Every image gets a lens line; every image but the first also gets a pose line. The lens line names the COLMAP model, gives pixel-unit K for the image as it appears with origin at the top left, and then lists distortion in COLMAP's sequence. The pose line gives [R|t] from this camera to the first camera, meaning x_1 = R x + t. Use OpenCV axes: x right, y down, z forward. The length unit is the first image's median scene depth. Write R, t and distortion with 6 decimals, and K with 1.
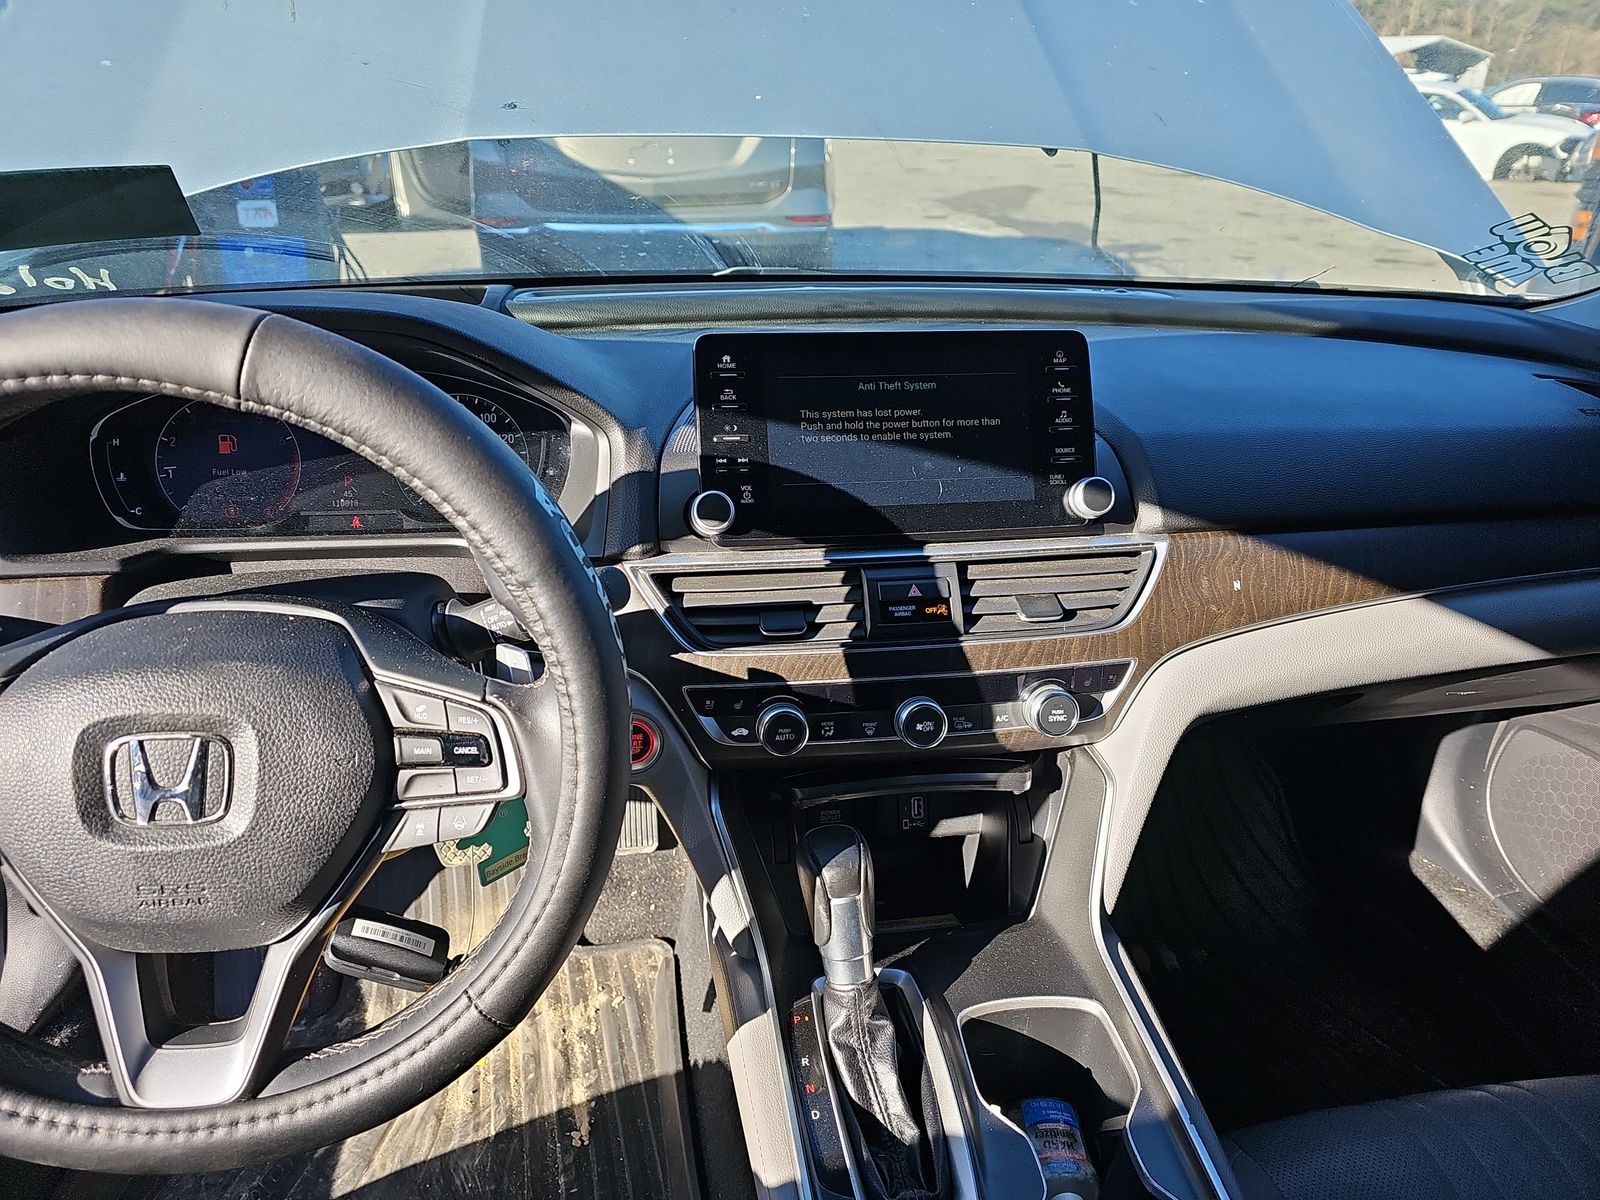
lens RADIAL K [[1095.0, 0, 830.1], [0, 1095.0, 601.8], [0, 0, 1]] dist [0.062437, -0.062662]
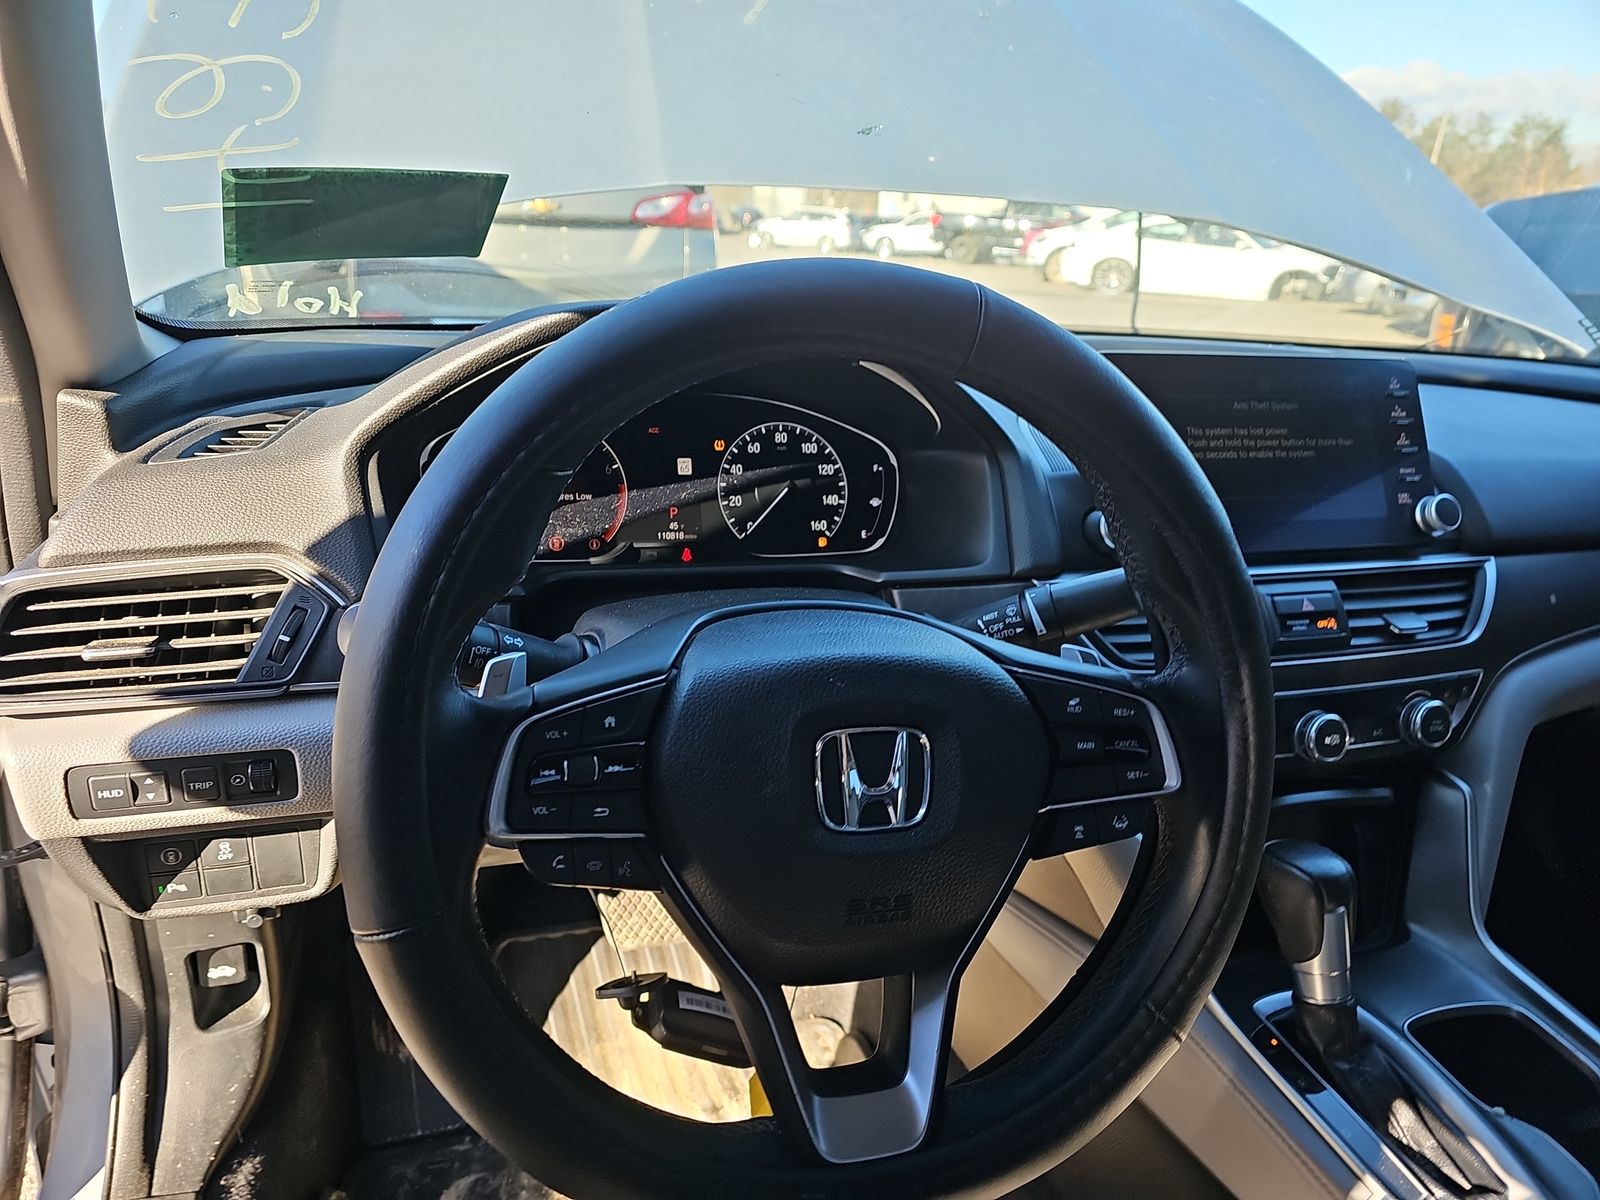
lens RADIAL K [[1095.0, 0, 830.1], [0, 1095.0, 601.8], [0, 0, 1]] dist [0.062437, -0.062662]
pose [[0.988204, -0.019576, 0.151890, -0.480497], [0.032837, 0.995814, -0.085301, 0.055663], [-0.149584, 0.089282, 0.984710, 0.070539]]
